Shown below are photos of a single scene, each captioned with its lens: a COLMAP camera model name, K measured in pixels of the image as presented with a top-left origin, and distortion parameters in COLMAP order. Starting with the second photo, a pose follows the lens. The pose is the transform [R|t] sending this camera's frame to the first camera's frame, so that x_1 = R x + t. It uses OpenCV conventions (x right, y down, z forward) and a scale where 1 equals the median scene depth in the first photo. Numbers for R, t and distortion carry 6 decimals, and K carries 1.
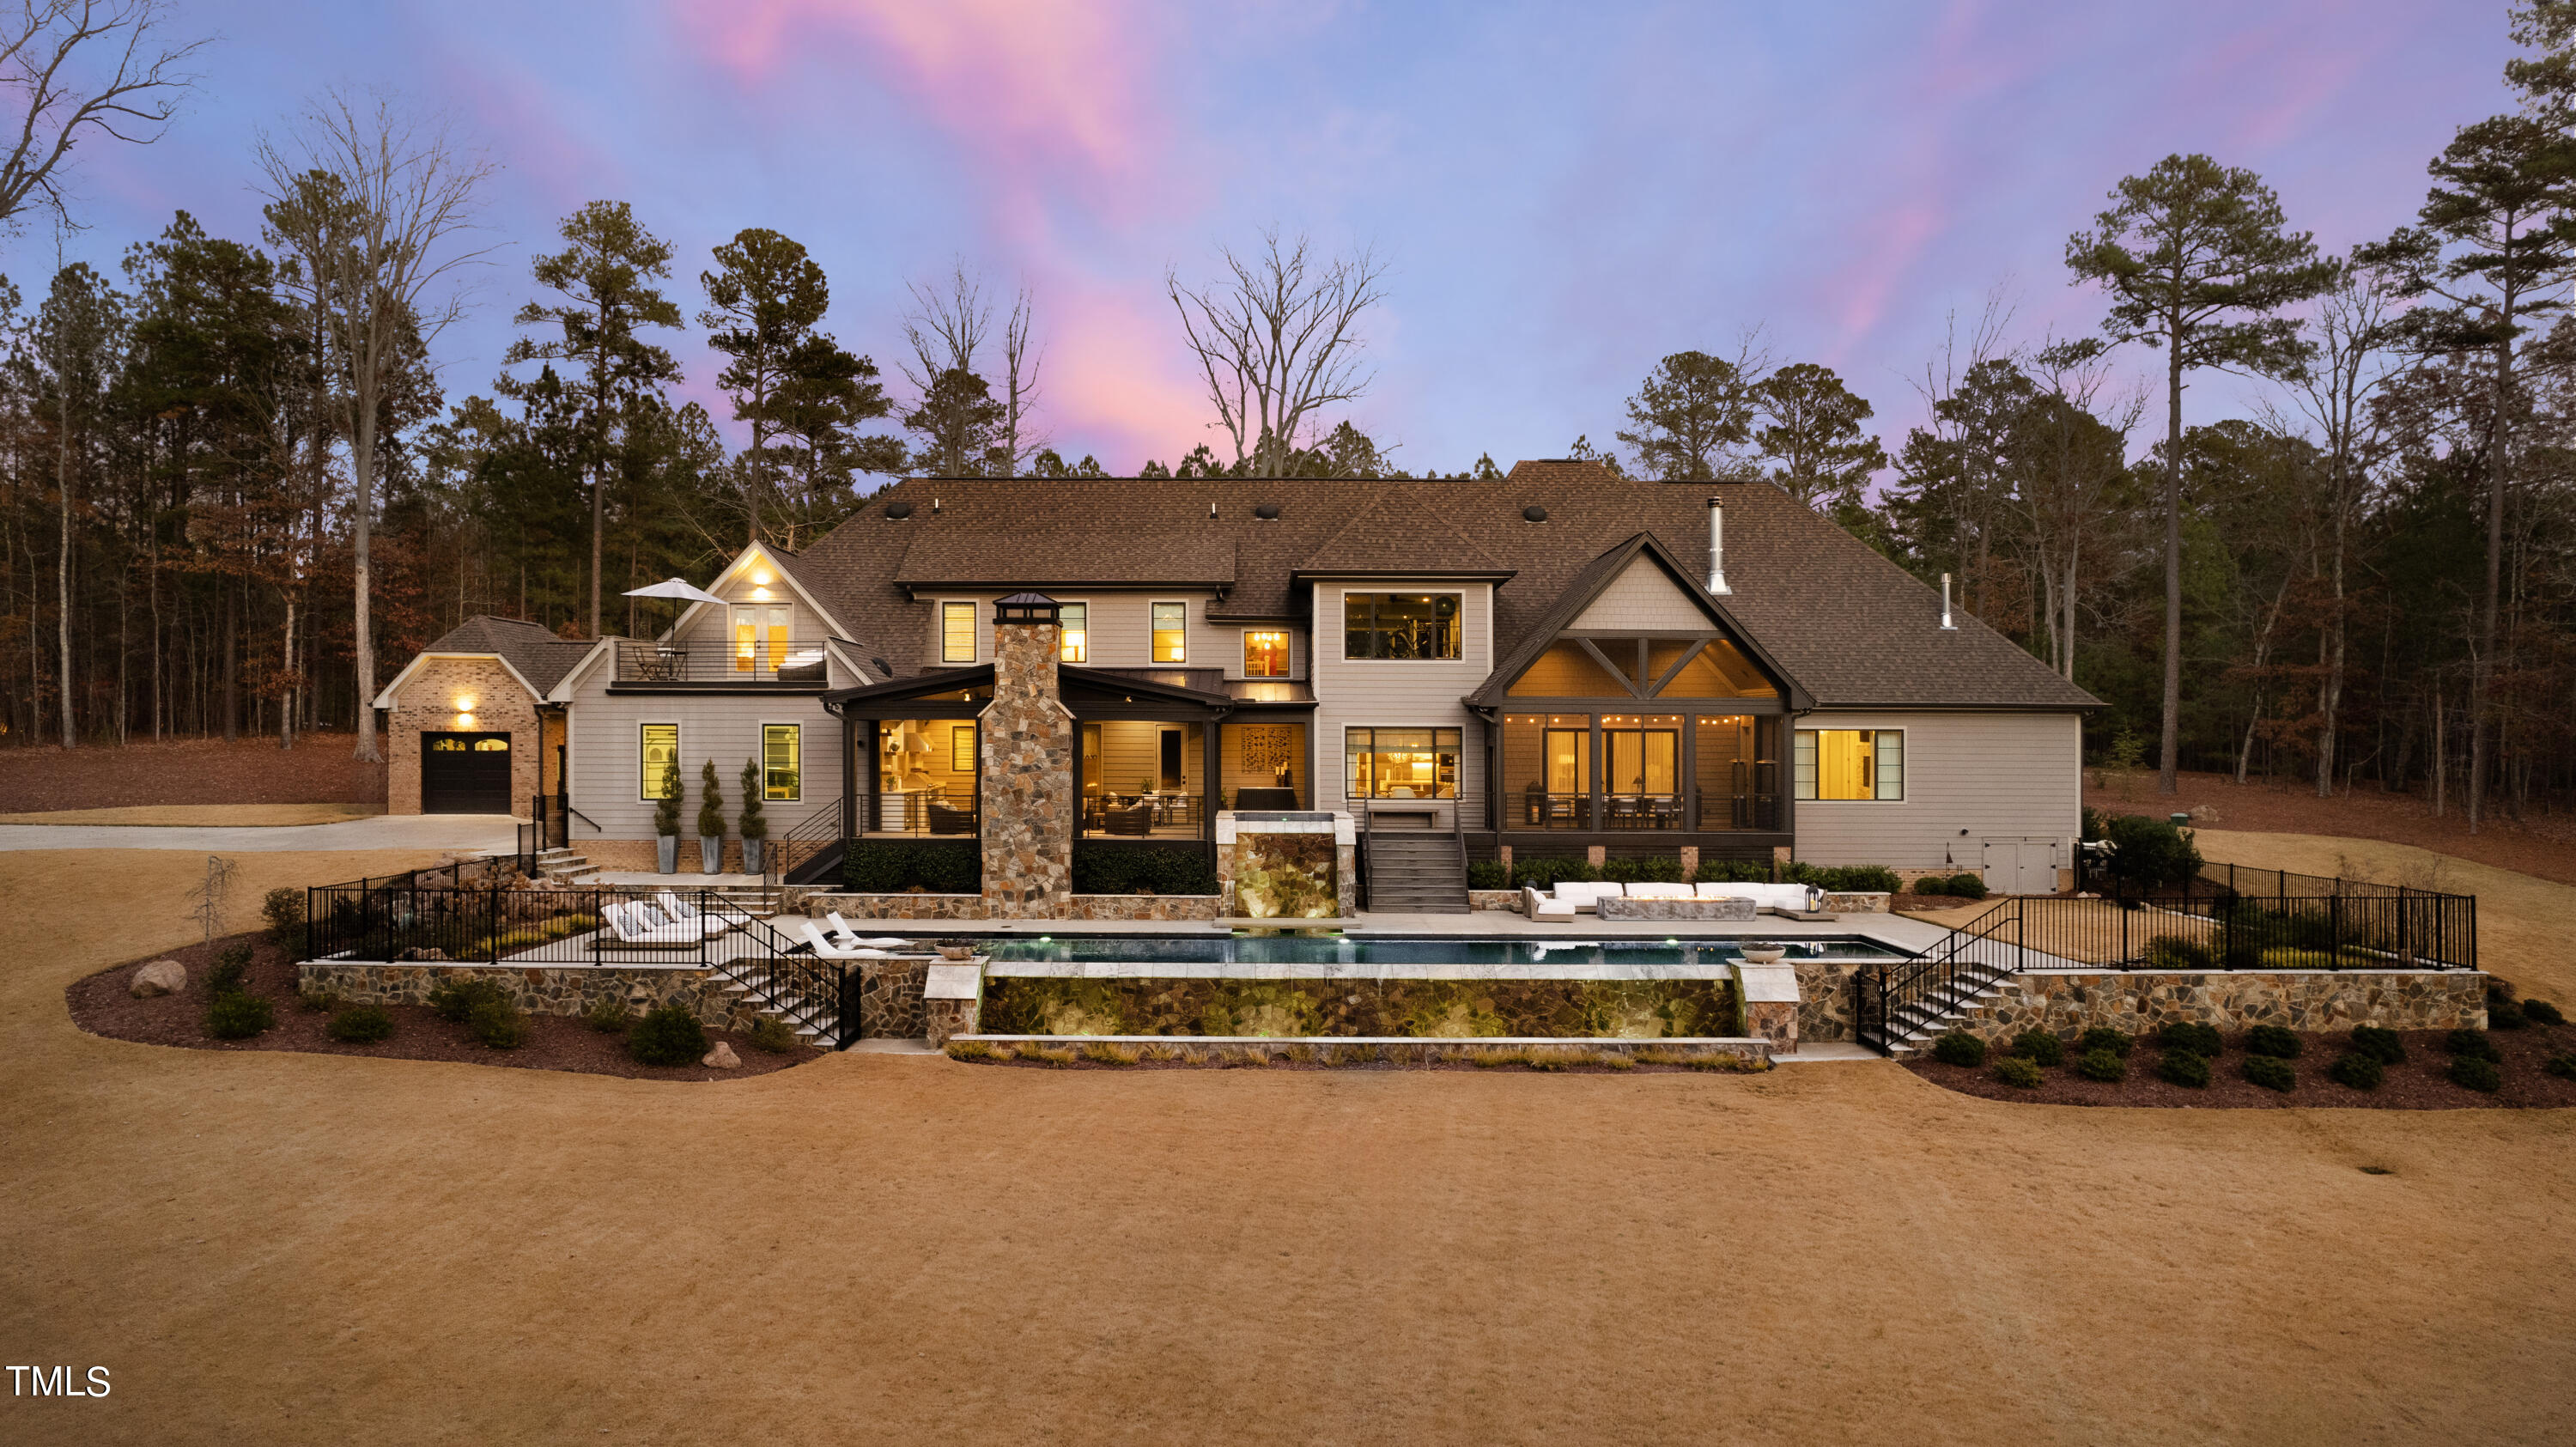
lens RADIAL K [[1716.6, 0, 1289.4], [0, 1716.6, 760.1], [0, 0, 1]] dist [-0.119952, 0.000635]
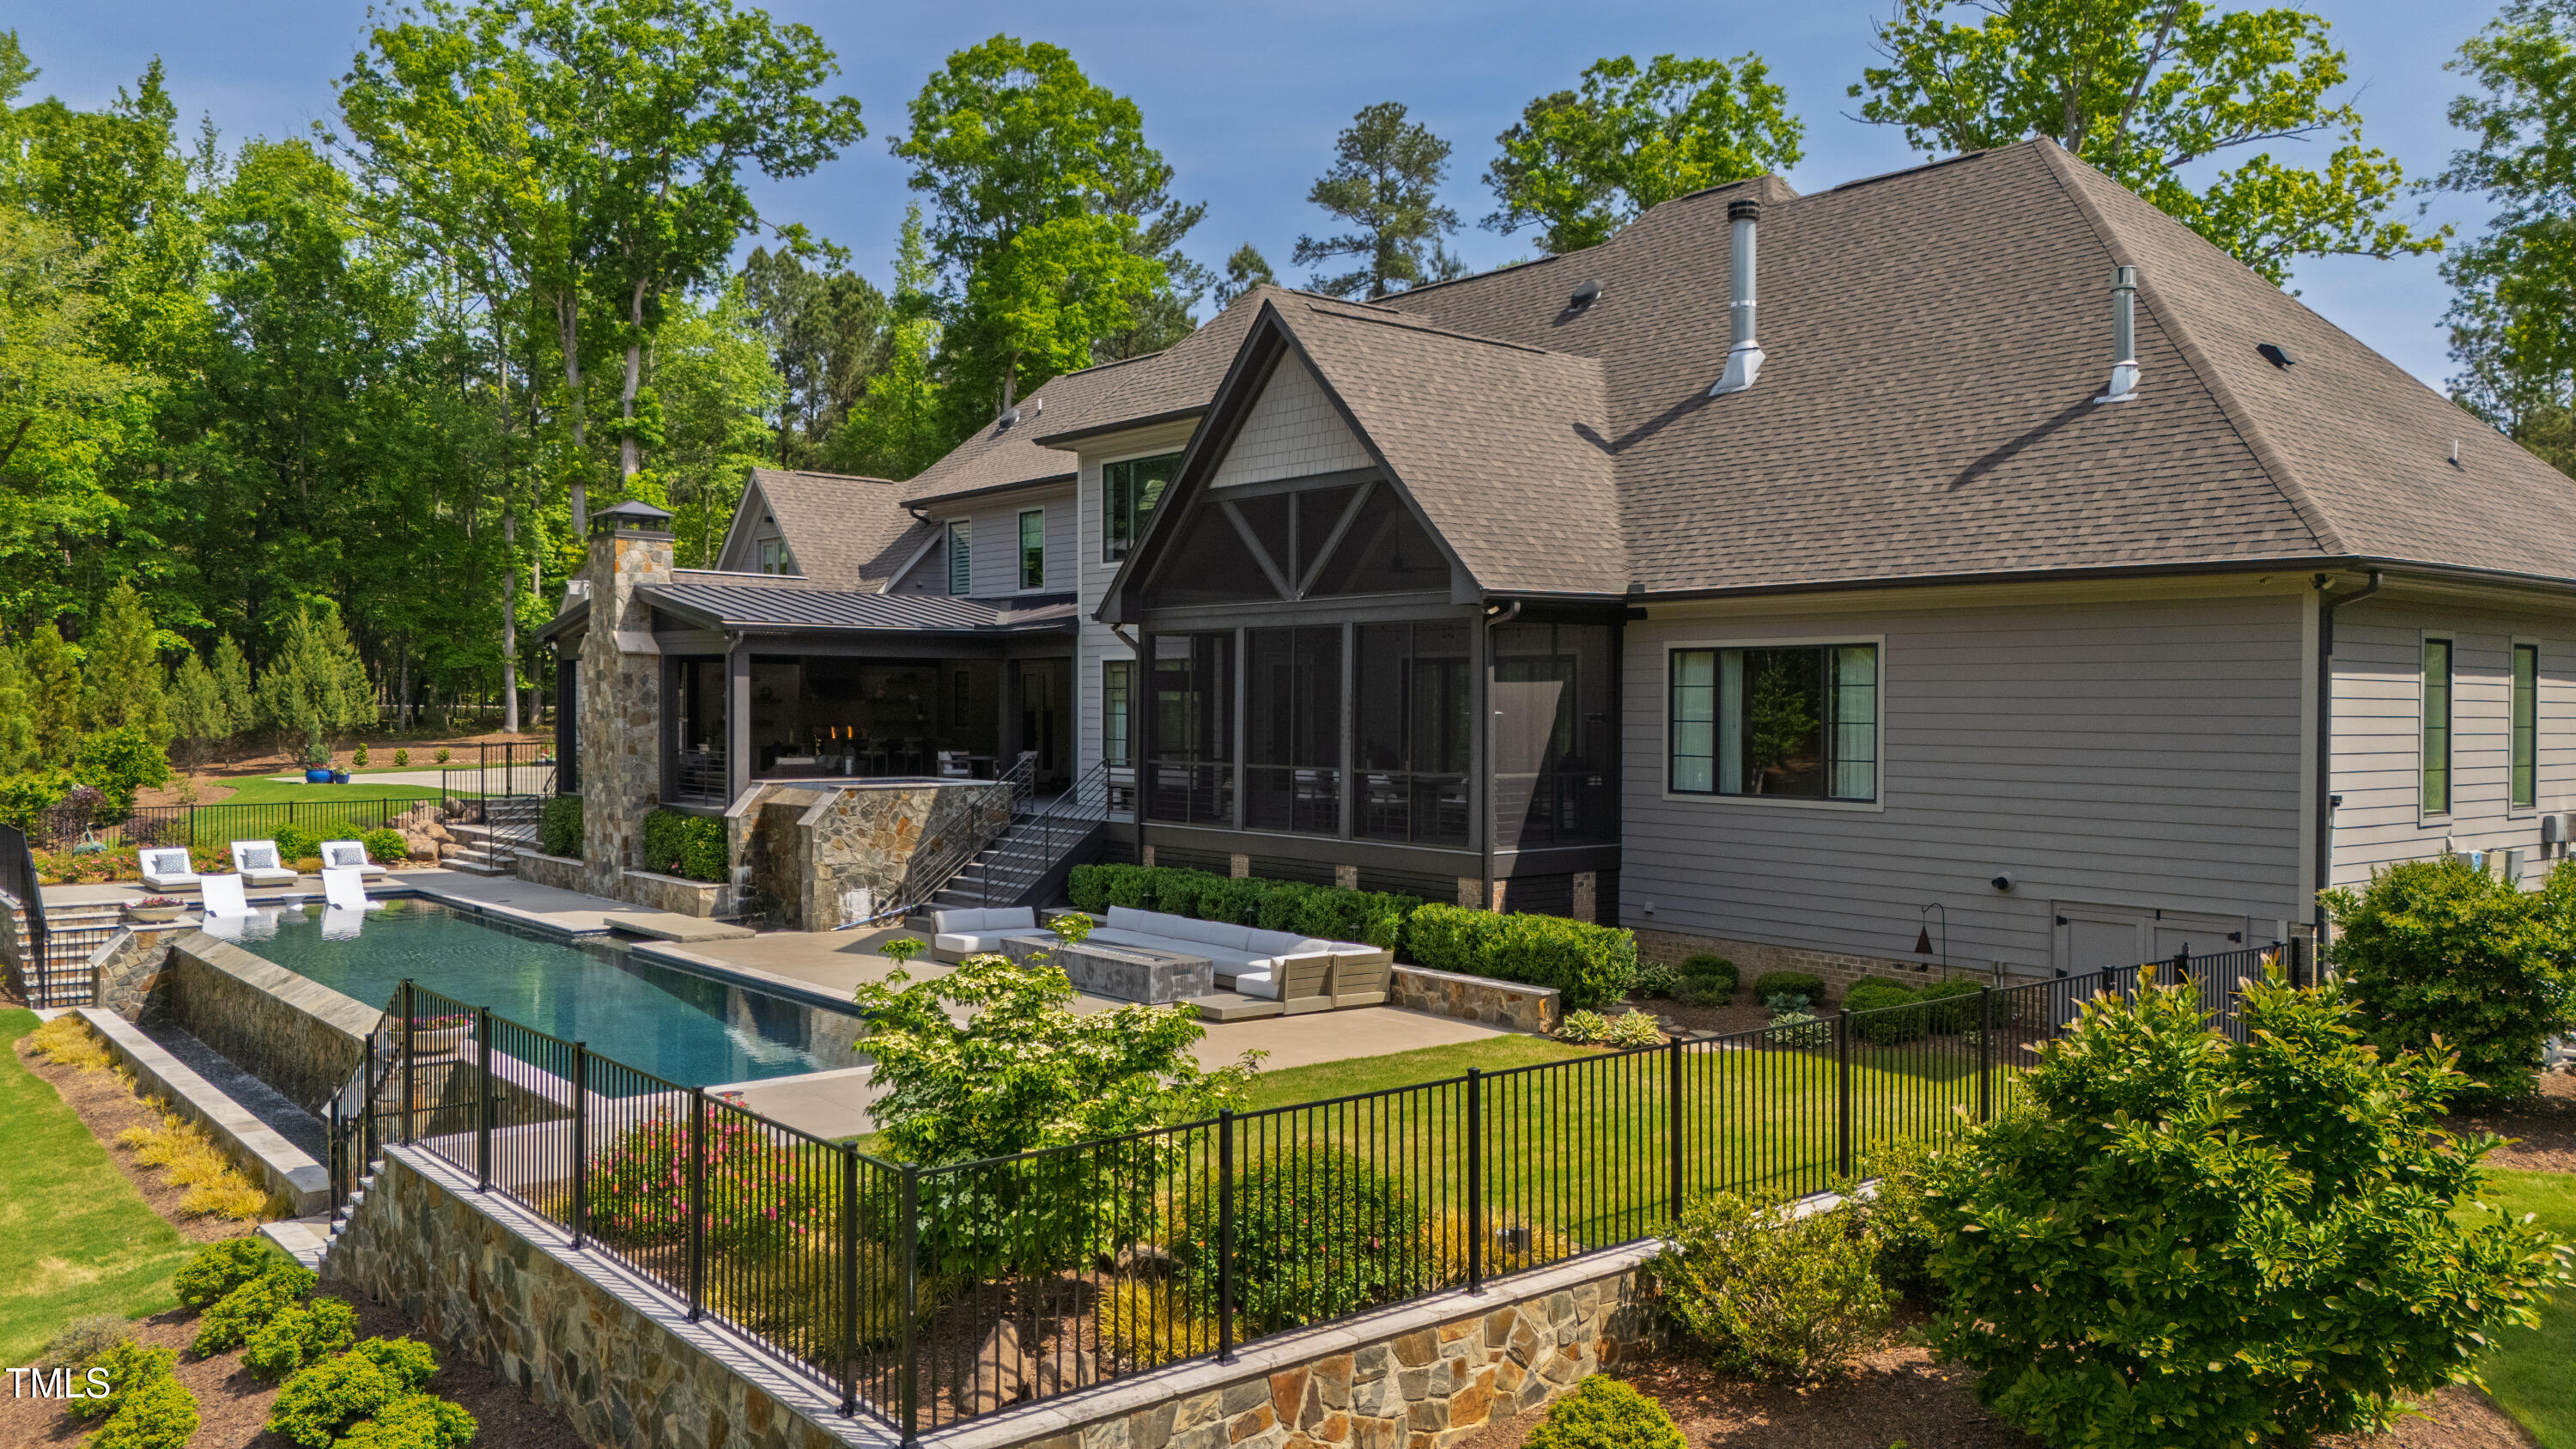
lens RADIAL K [[1900.1, 0, 1297.8], [0, 1900.1, 734.2], [0, 0, 1]] dist [0.035704, -0.003129]
pose [[0.628896, 0.011203, -0.777409, 0.775611], [-0.014530, 0.999891, 0.002655, 0.006842], [0.777353, 0.009626, 0.628990, 0.681027]]
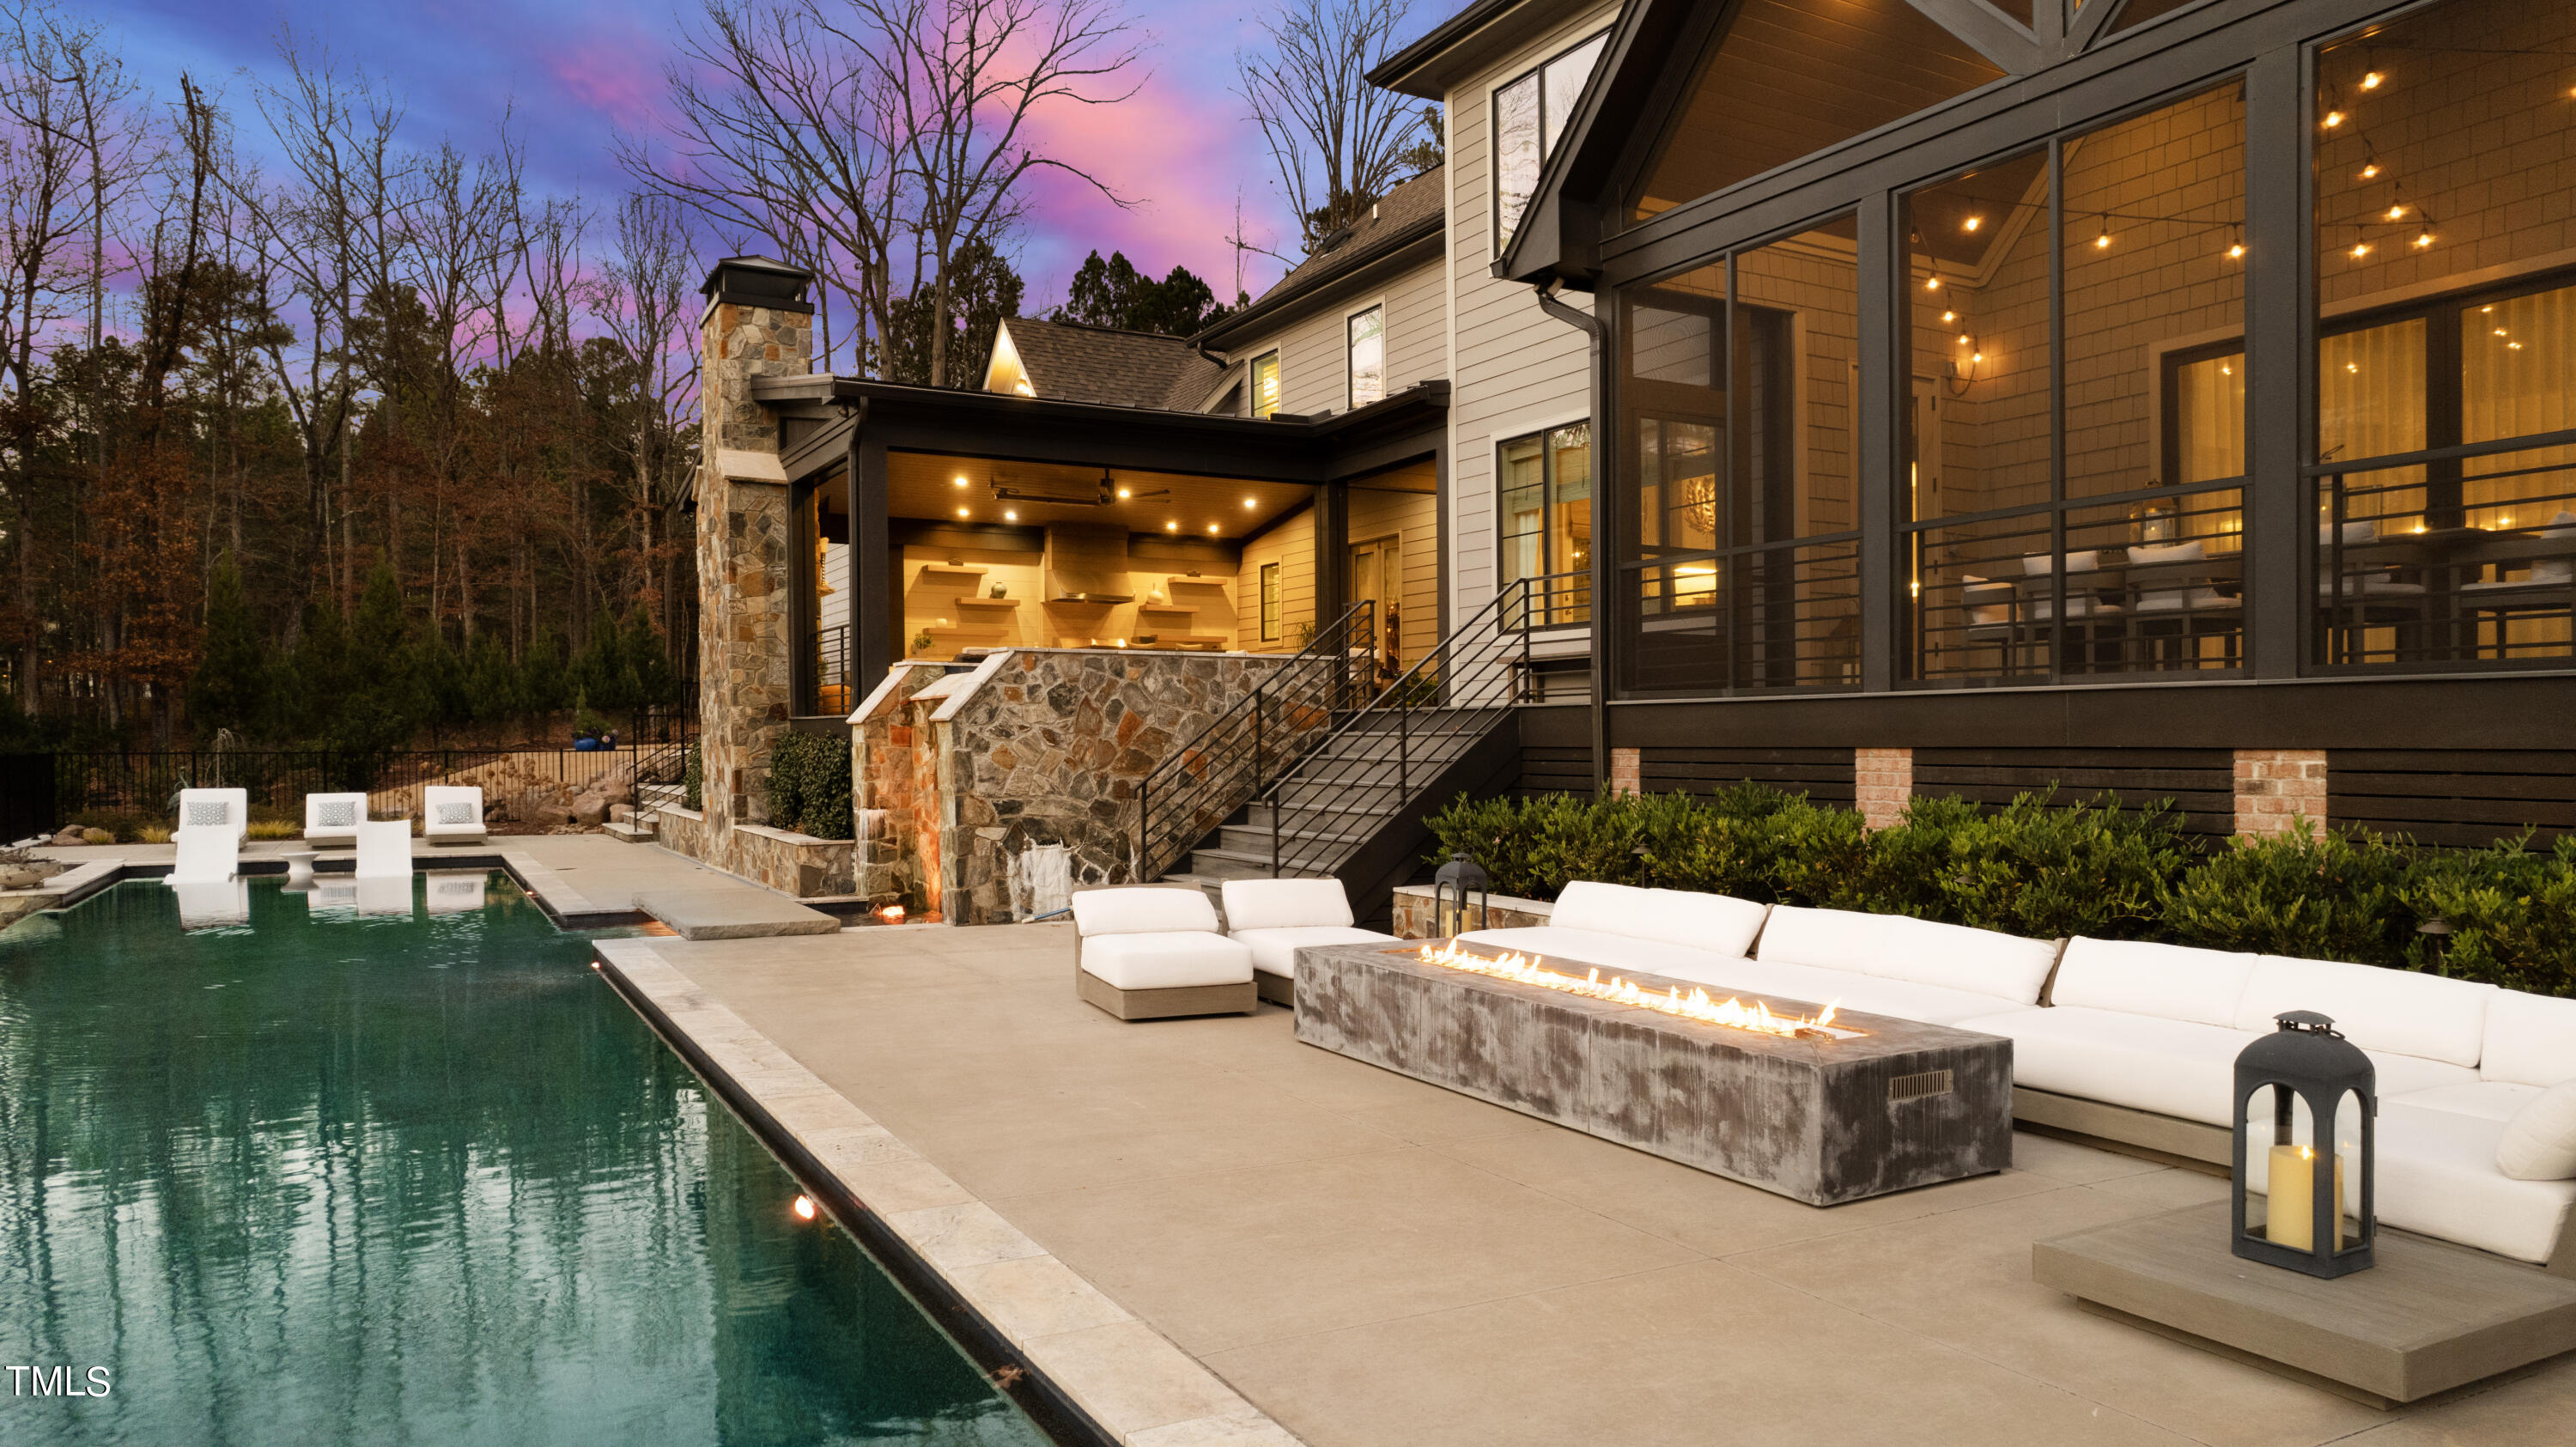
lens RADIAL K [[1649.2, 0, 1272.8], [0, 1649.2, 728.6], [0, 0, 1]] dist [-0.045652, 0.001249]
pose [[0.465654, -0.010703, -0.884902, 0.381049], [-0.009911, 0.999801, -0.017308, 0.057096], [0.884911, 0.016830, 0.465456, 0.917552]]
